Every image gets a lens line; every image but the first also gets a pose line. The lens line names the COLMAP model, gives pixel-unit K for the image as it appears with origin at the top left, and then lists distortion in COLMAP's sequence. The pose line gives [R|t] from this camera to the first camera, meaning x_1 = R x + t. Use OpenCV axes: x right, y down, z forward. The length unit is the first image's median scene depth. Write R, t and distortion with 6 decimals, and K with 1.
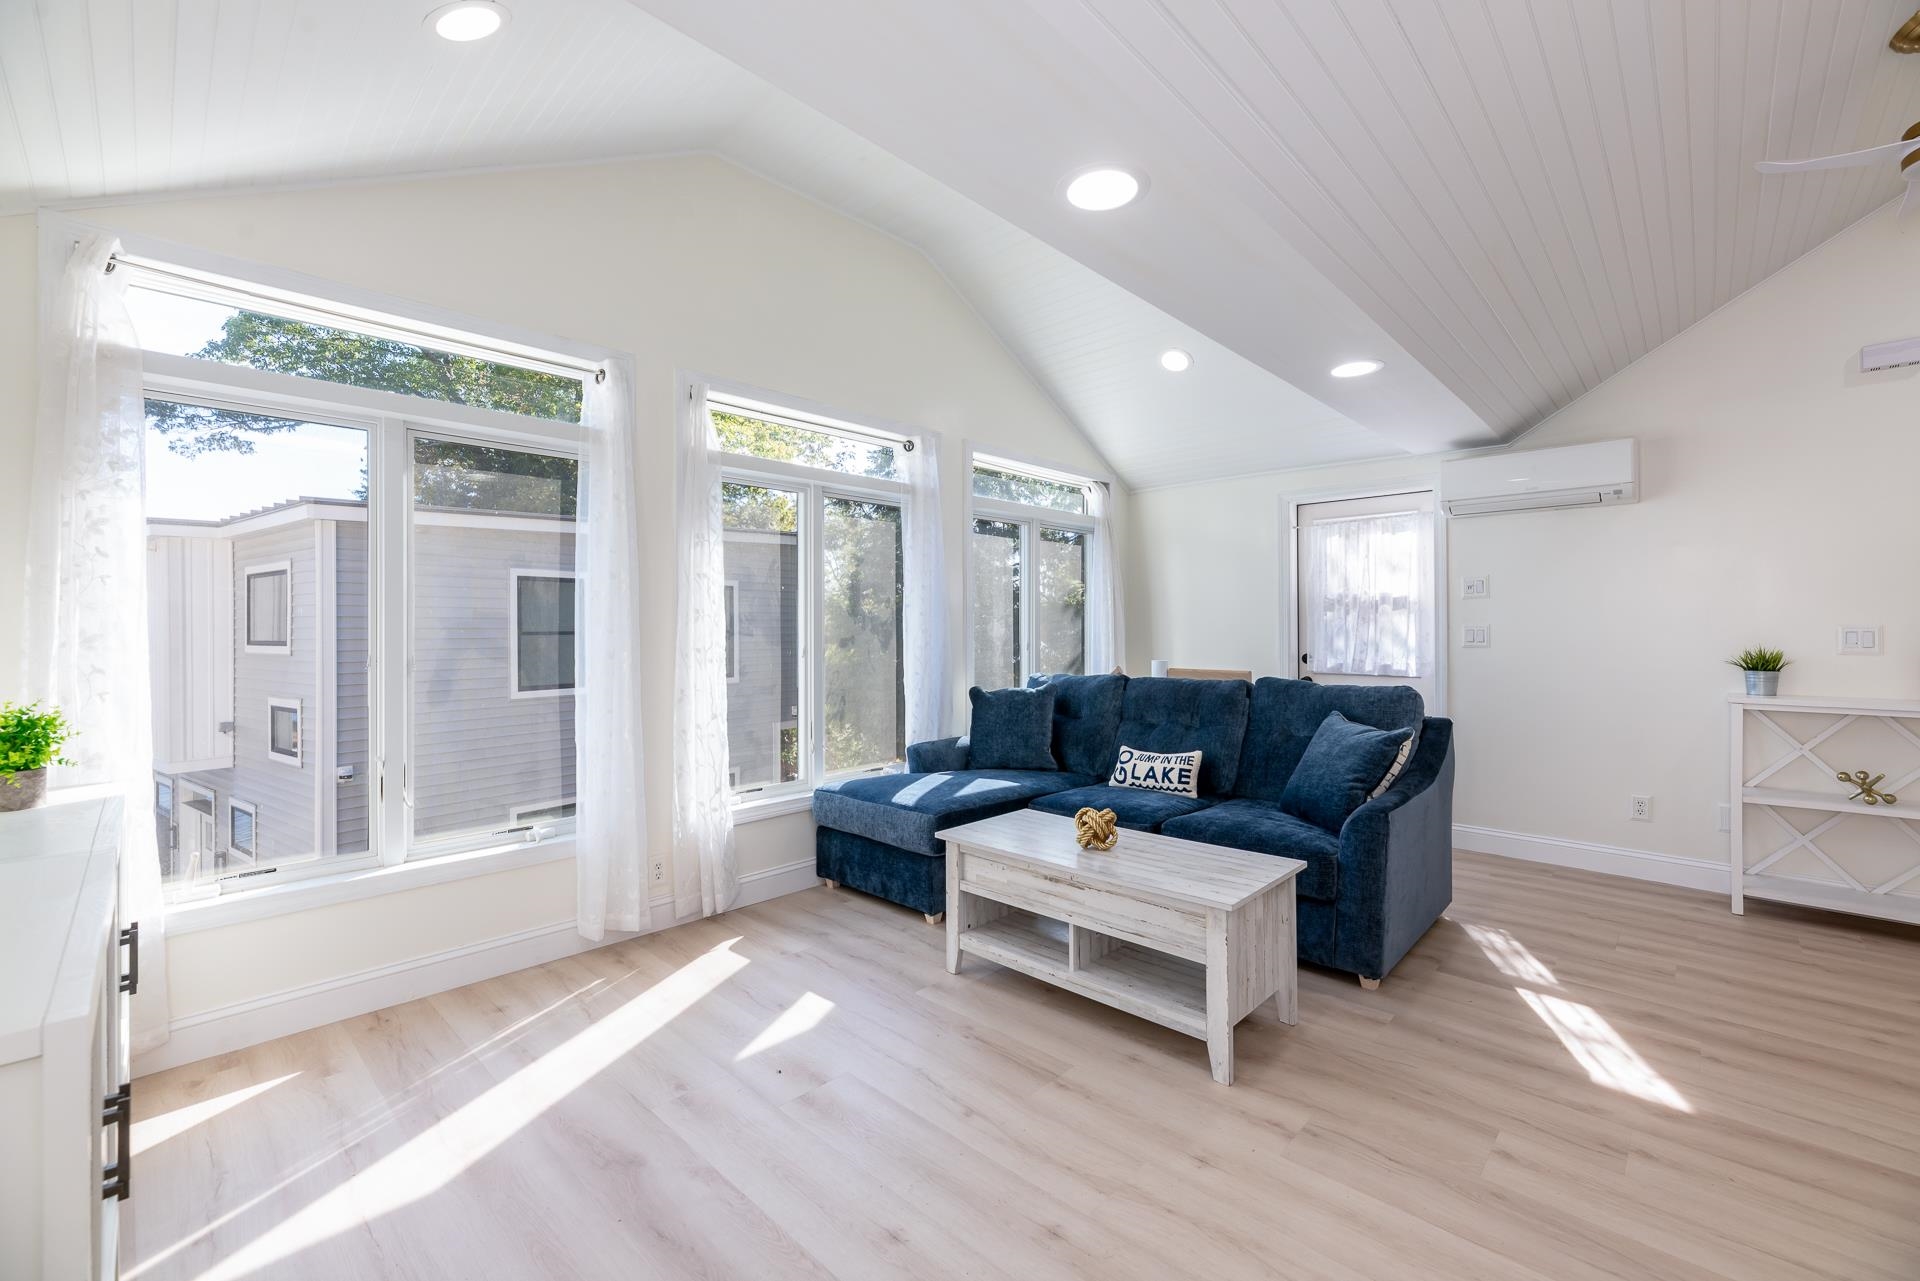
lens RADIAL K [[775.2, 0, 958.3], [0, 775.2, 628.9], [0, 0, 1]] dist [0.001223, 0.000113]
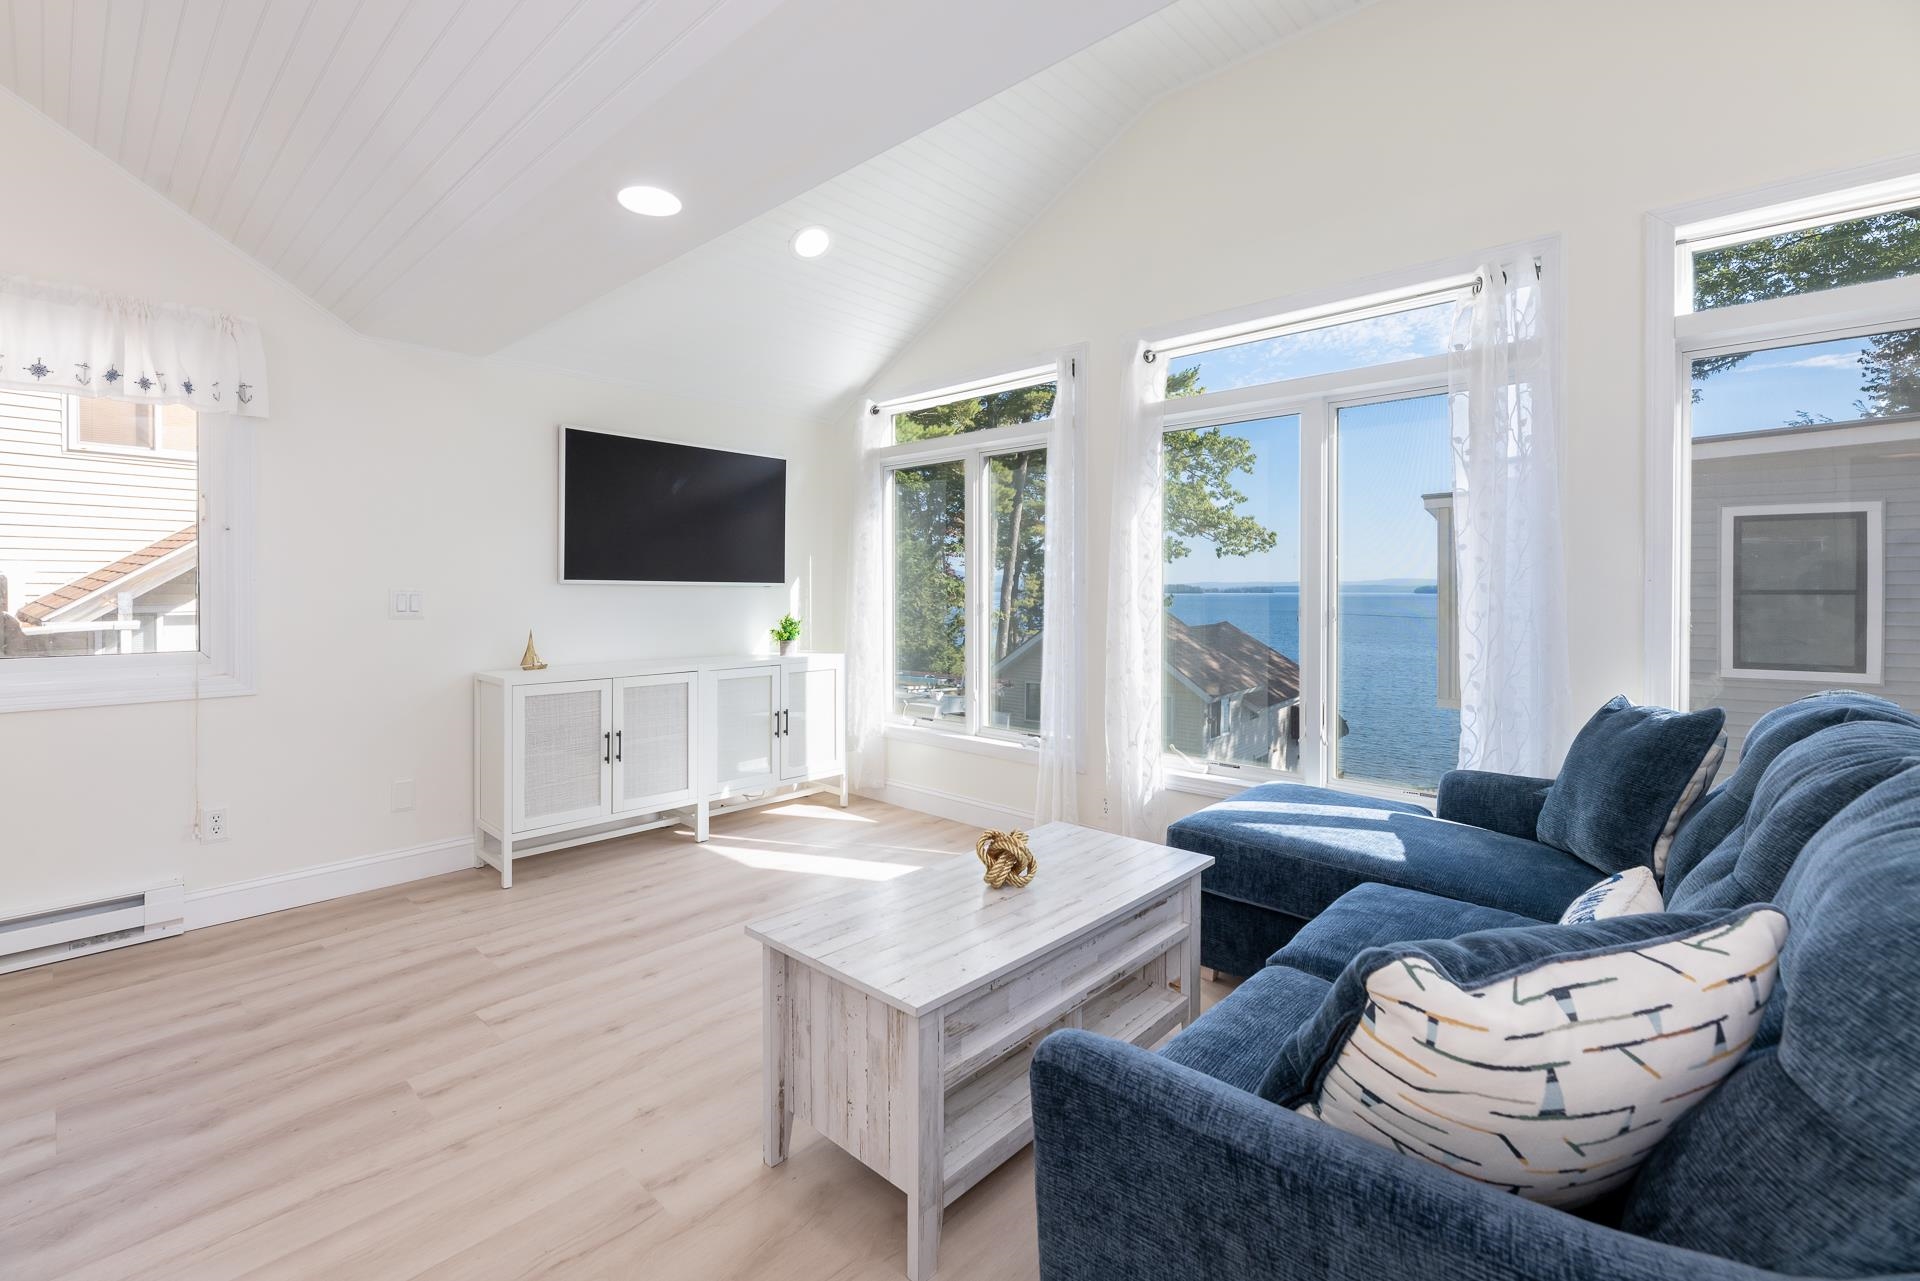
lens RADIAL K [[823.0, 0, 958.2], [0, 823.0, 600.1], [0, 0, 1]] dist [-0.000588, -0.000043]
pose [[0.050230, 0.016555, -0.998600, 0.974778], [-0.000416, 0.999863, 0.016555, 0.004645], [0.998738, -0.000416, 0.050230, 0.949660]]
